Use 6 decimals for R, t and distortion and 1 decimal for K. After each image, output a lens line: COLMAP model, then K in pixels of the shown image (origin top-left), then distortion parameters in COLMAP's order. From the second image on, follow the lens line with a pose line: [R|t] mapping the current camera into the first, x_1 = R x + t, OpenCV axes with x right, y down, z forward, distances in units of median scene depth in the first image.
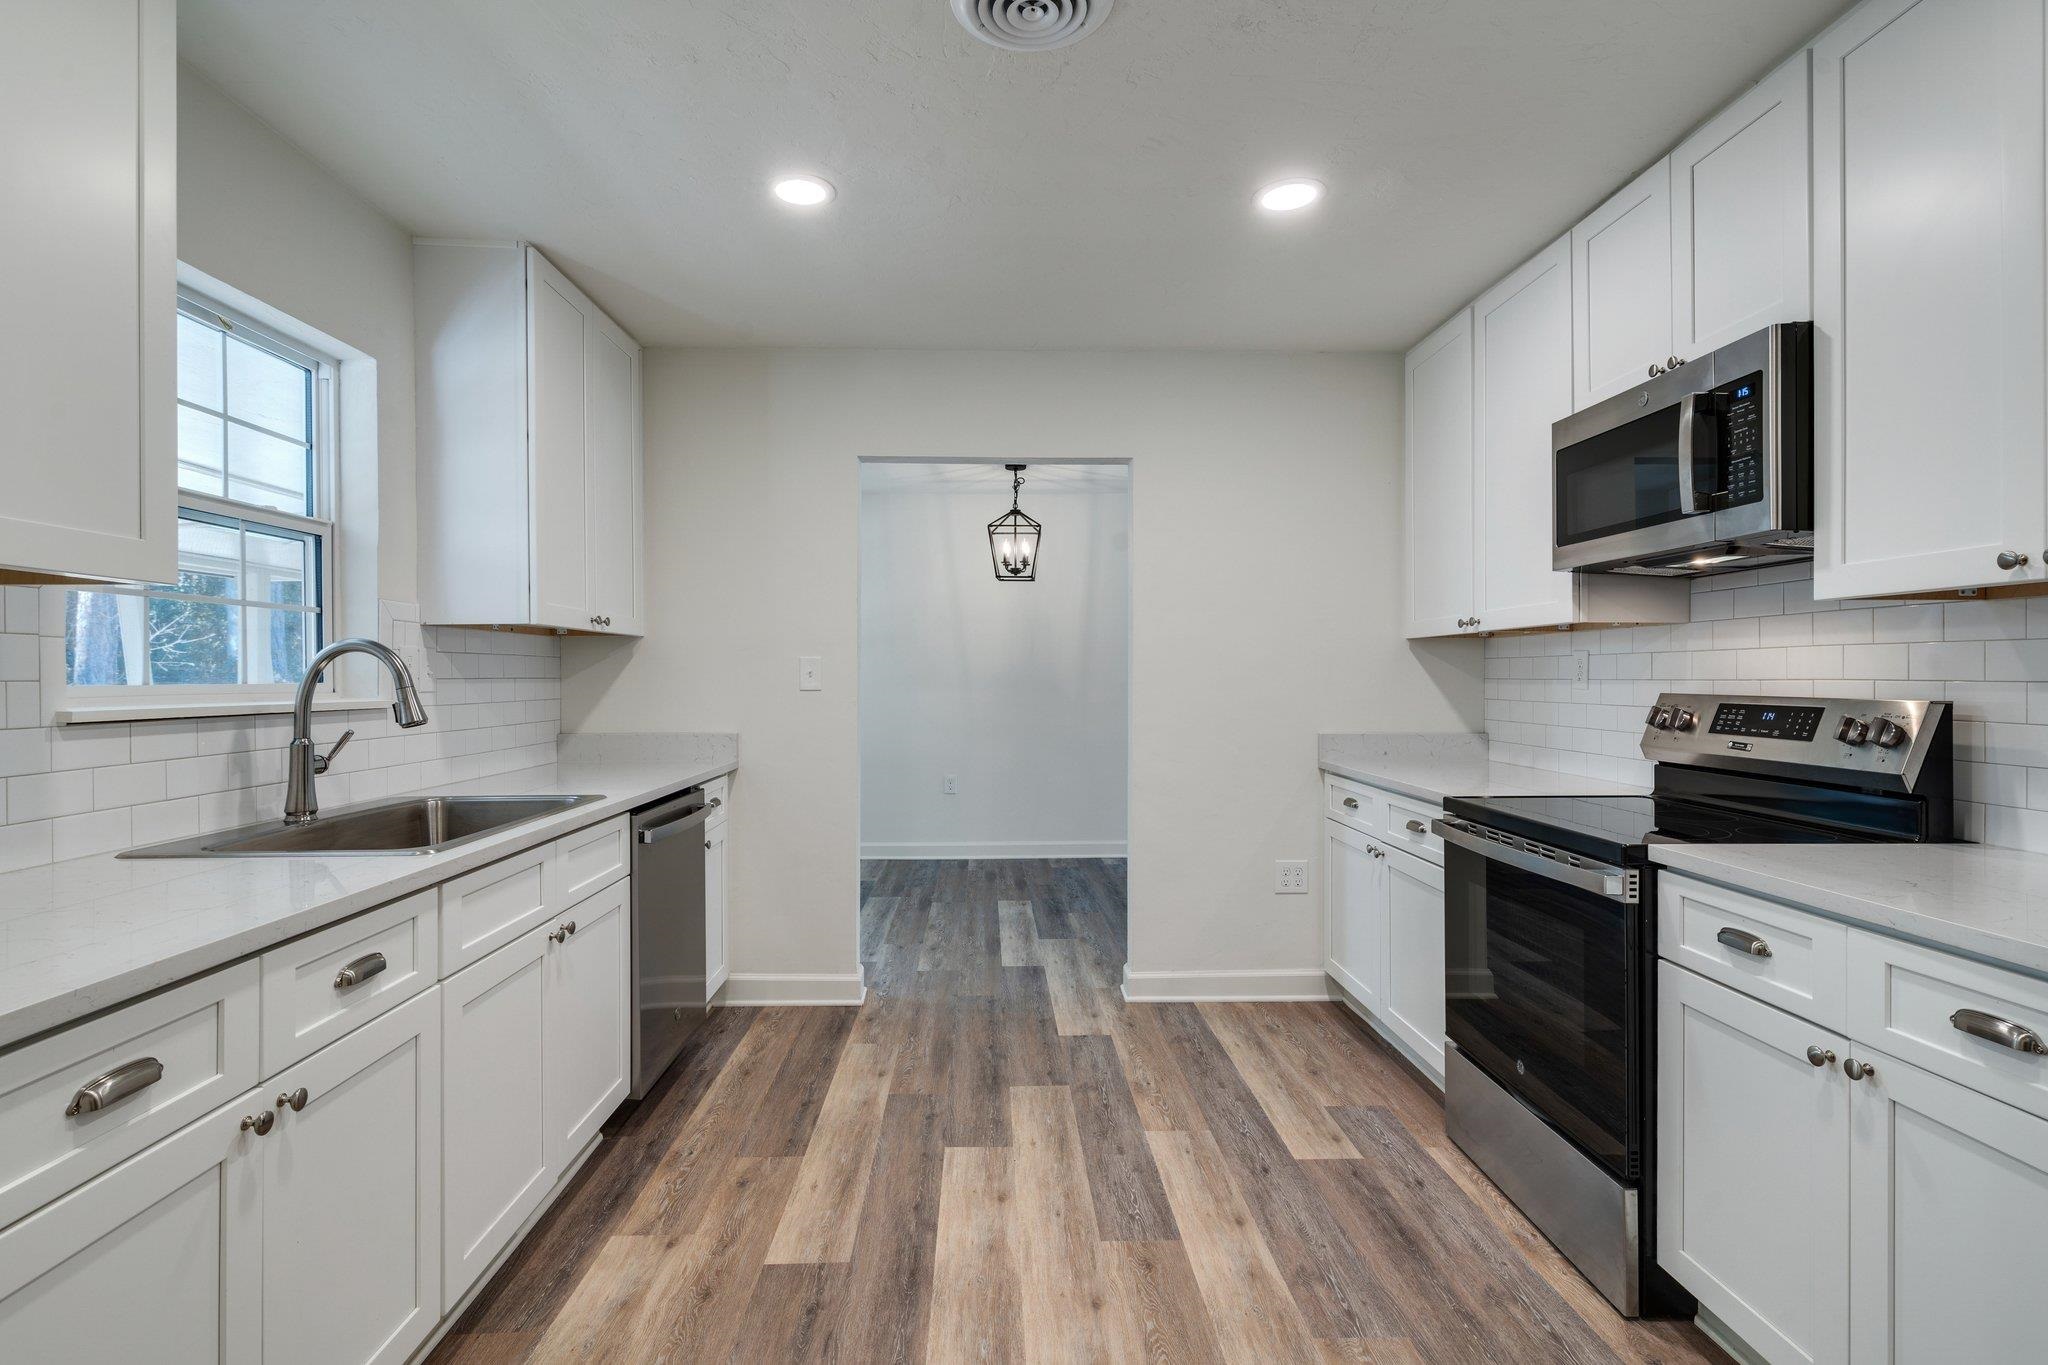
lens RADIAL K [[981.7, 0, 1022.8], [0, 981.7, 674.8], [0, 0, 1]] dist [0.005602, -0.001743]
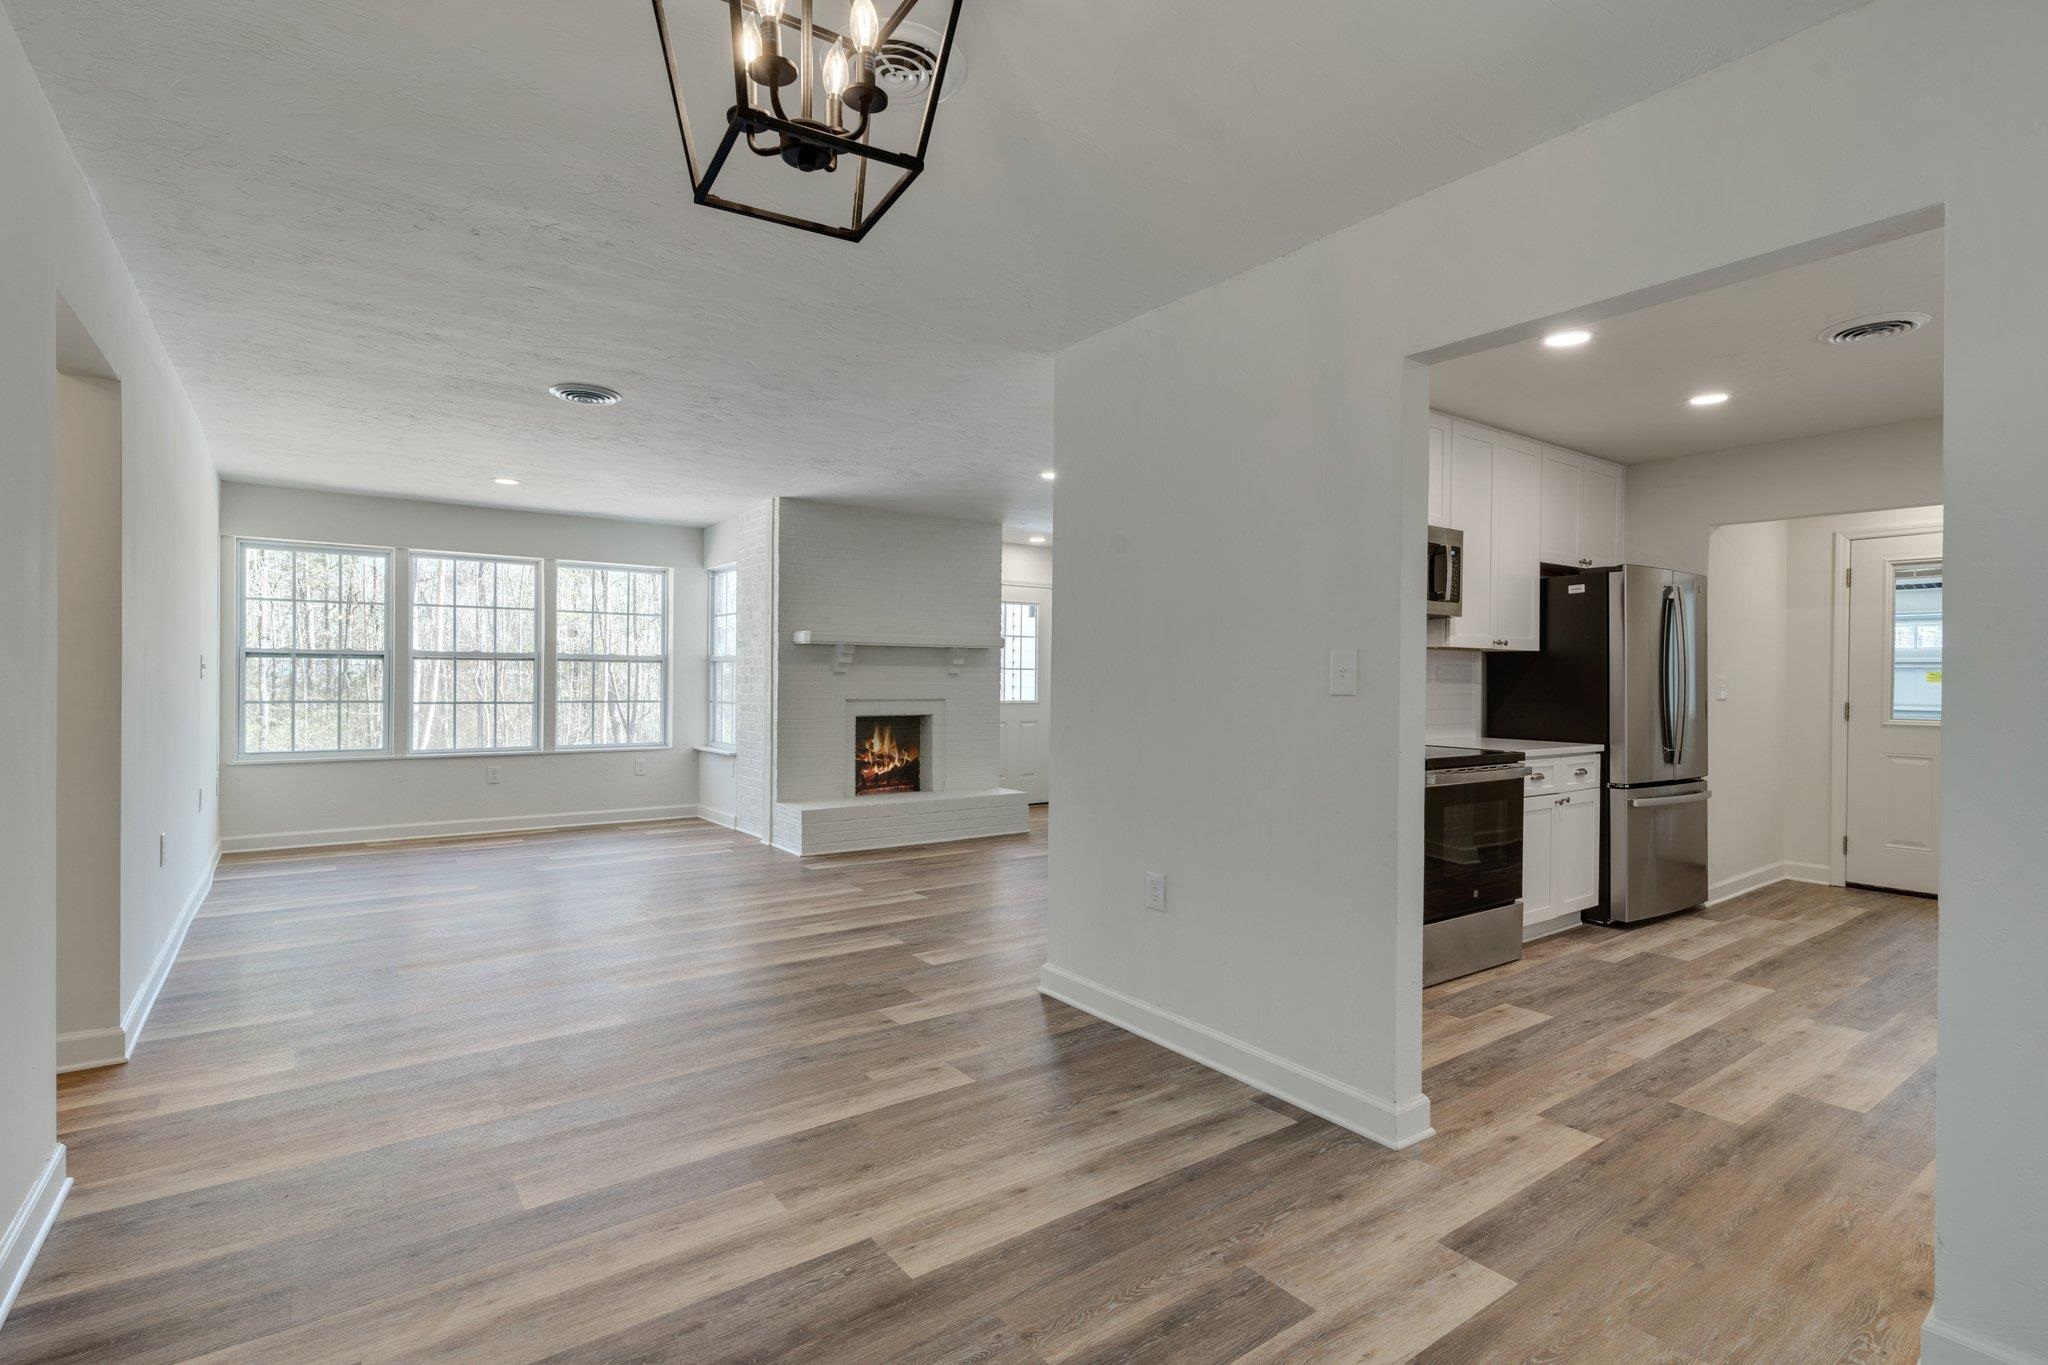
lens RADIAL K [[981.7, 0, 1014.3], [0, 981.7, 683.0], [0, 0, 1]] dist [0.005602, -0.001743]
pose [[-0.560845, -0.013195, 0.827816, -0.496024], [-0.011991, 0.999898, 0.007814, 0.008327], [-0.827834, -0.005544, -0.560946, 2.654675]]
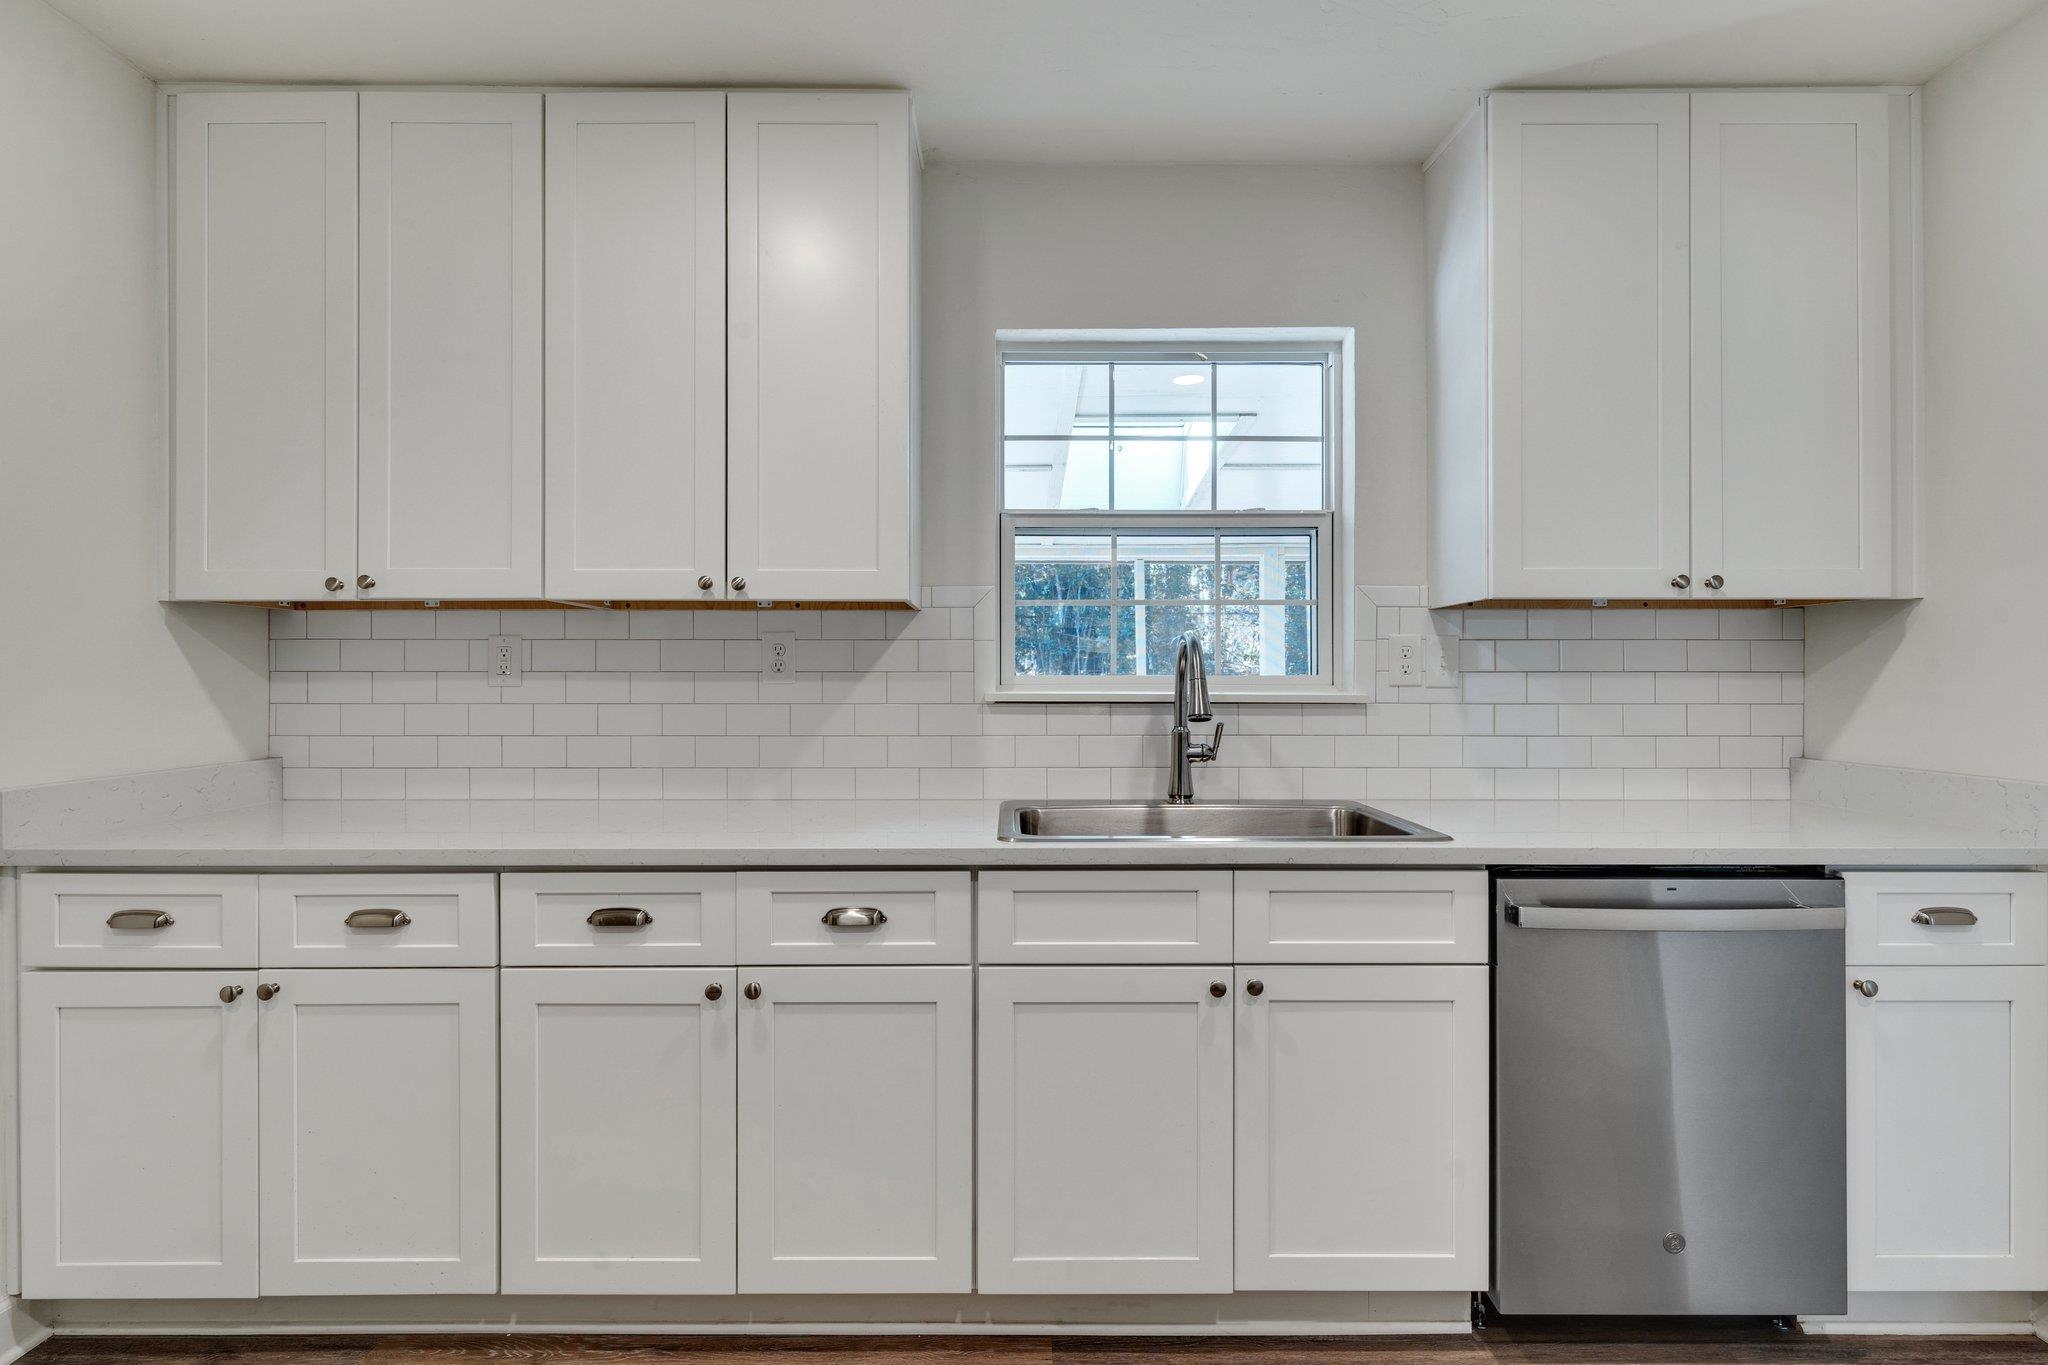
lens RADIAL K [[947.3, 0, 1013.2], [0, 947.3, 681.9], [0, 0, 1]] dist [-0.002622, -0.000217]
pose [[-0.046471, -0.004280, -0.998910, 0.273624], [0.000891, 0.999990, -0.004326, 0.019736], [0.998919, -0.001091, -0.046467, 0.810356]]
